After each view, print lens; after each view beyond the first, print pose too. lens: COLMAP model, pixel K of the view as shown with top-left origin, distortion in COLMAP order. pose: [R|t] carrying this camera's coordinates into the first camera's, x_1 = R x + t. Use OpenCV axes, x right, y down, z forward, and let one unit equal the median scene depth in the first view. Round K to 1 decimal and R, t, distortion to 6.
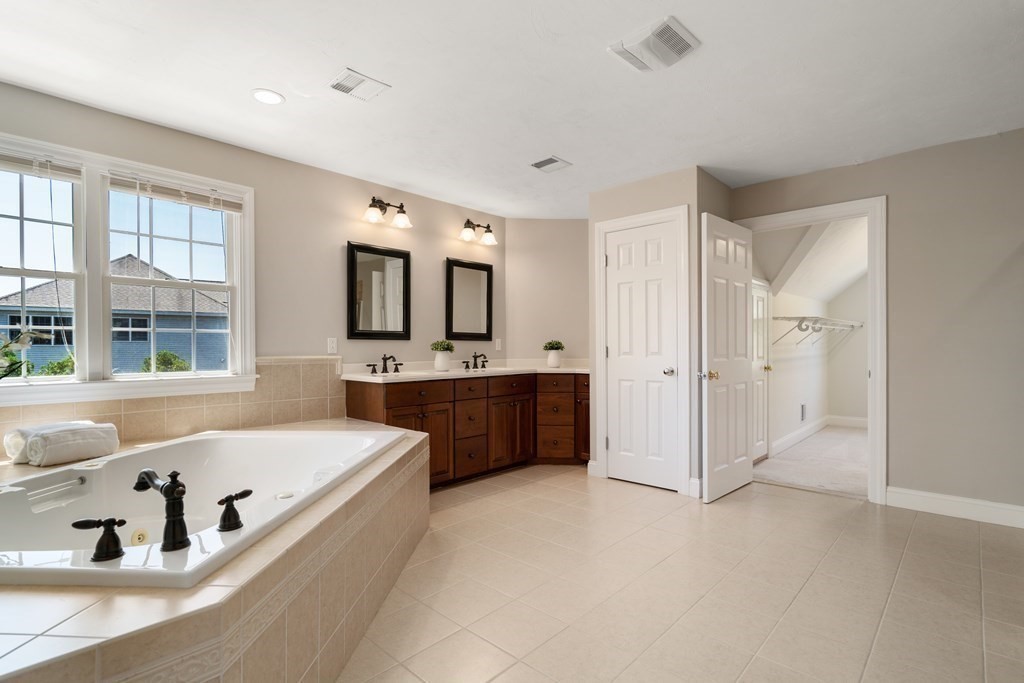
lens RADIAL K [[491.8, 0, 510.2], [0, 491.8, 348.2], [0, 0, 1]] dist [-0.001451, -0.000221]
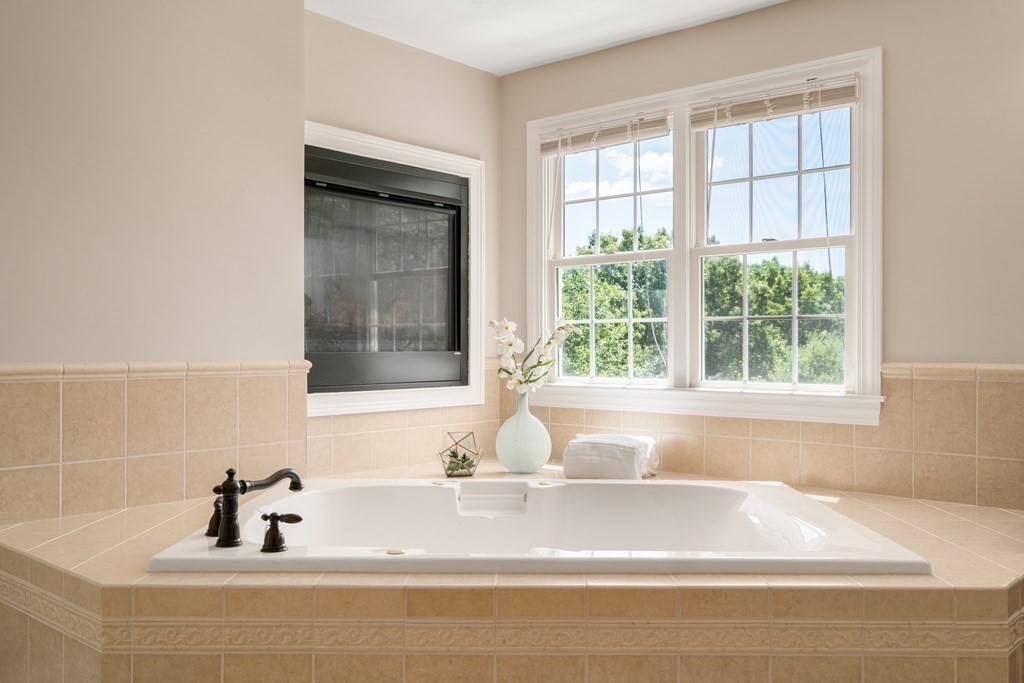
lens RADIAL K [[917.2, 0, 511.0], [0, 917.2, 339.1], [0, 0, 1]] dist [0.006078, -0.006675]
pose [[0.018846, 0.002481, -0.999819, 0.527726], [0.001791, 0.999995, 0.002516, -0.012565], [0.999821, -0.001838, 0.018841, 0.651858]]
